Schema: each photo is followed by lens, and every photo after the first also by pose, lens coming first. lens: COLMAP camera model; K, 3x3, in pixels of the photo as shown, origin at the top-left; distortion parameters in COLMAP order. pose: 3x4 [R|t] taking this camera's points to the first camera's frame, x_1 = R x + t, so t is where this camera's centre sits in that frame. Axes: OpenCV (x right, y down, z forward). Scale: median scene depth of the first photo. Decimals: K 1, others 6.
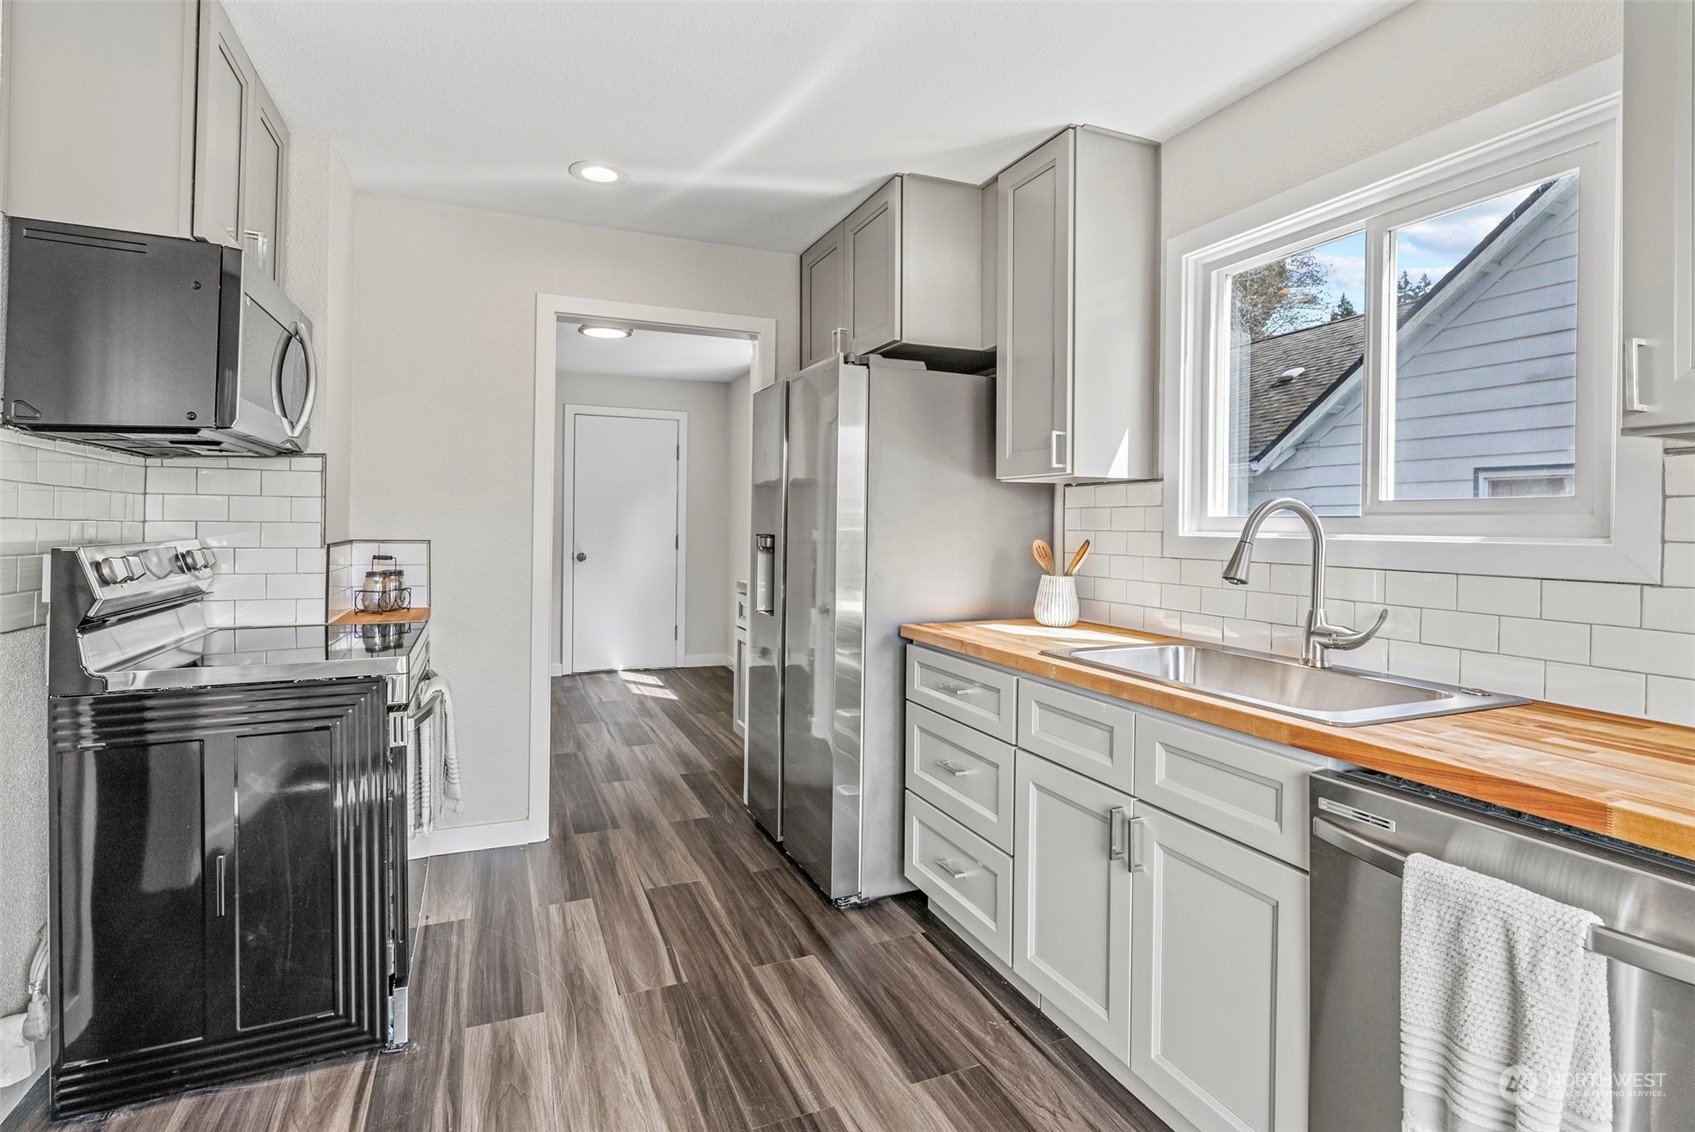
lens RADIAL K [[773.4, 0, 846.8], [0, 773.4, 590.6], [0, 0, 1]] dist [-0.000730, -0.000001]
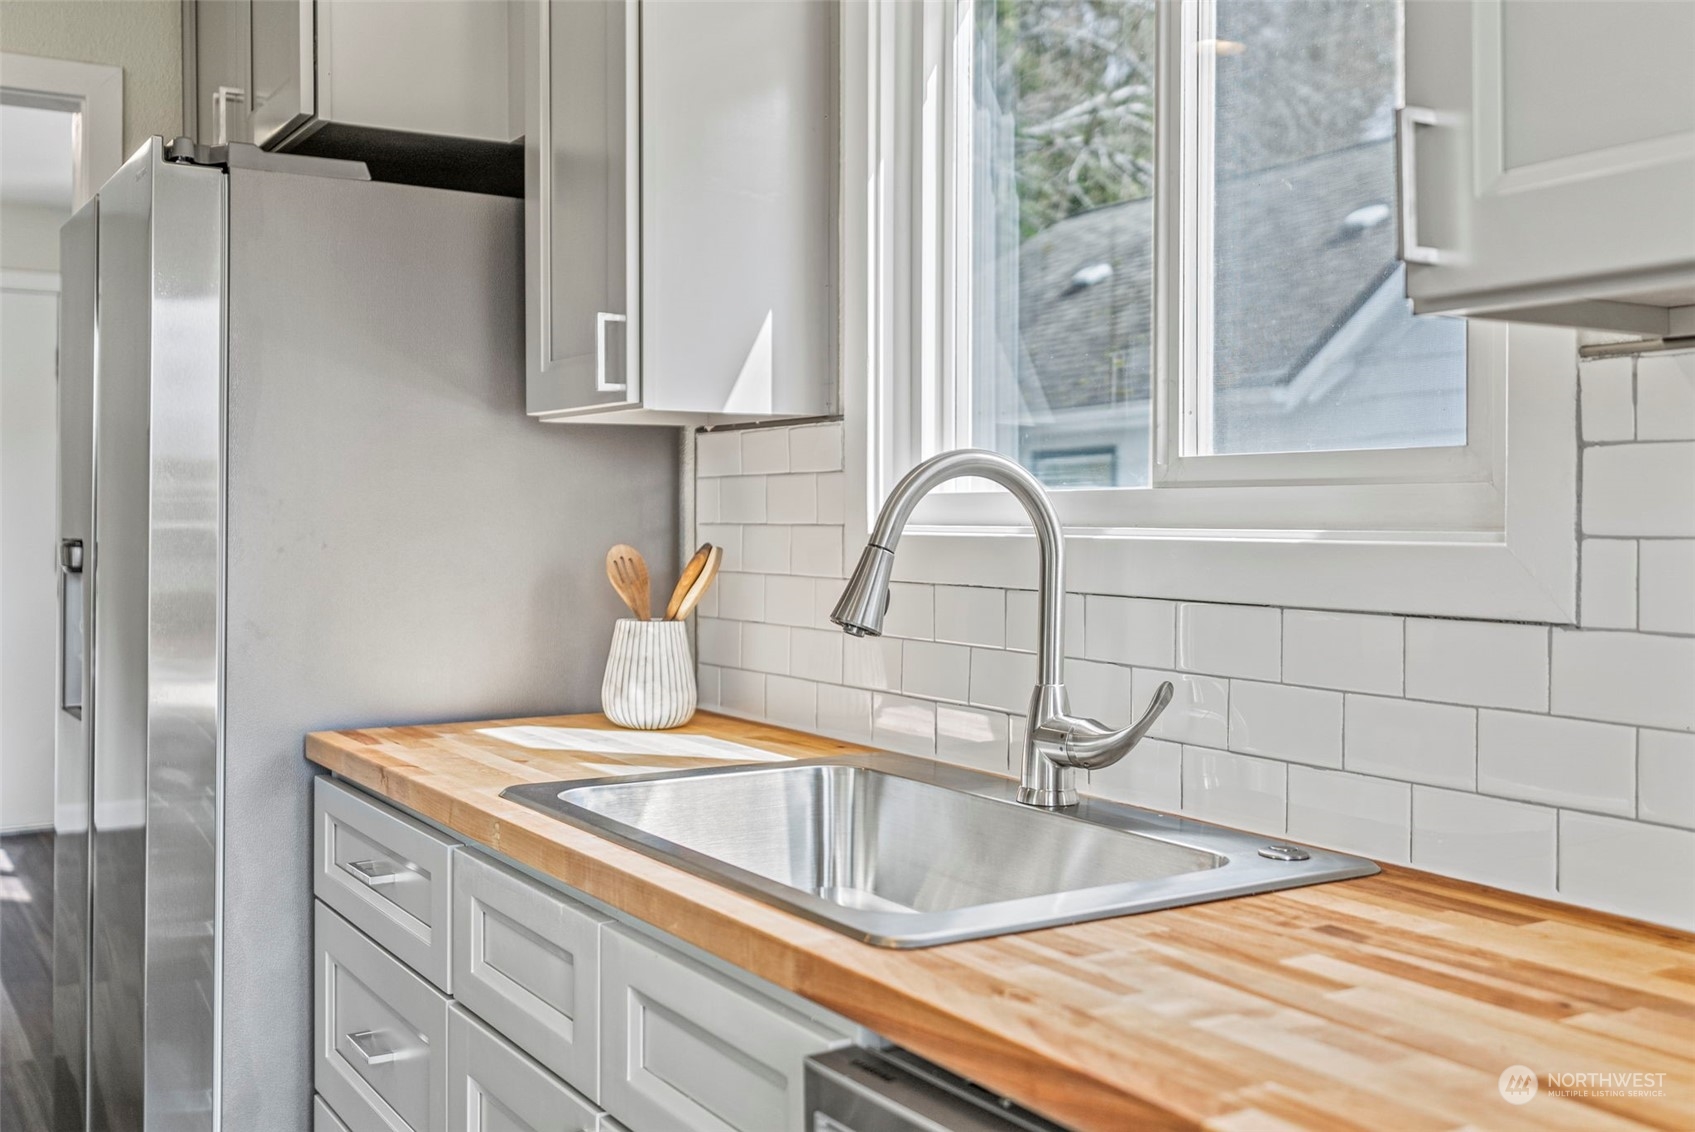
lens RADIAL K [[1531.9, 0, 848.2], [0, 1531.9, 637.1], [0, 0, 1]] dist [0.013001, 0.007001]
pose [[0.991079, -0.019813, 0.131794, 0.282573], [0.020474, 0.999784, -0.003665, -0.003328], [-0.131693, 0.006331, 0.991270, 0.058387]]
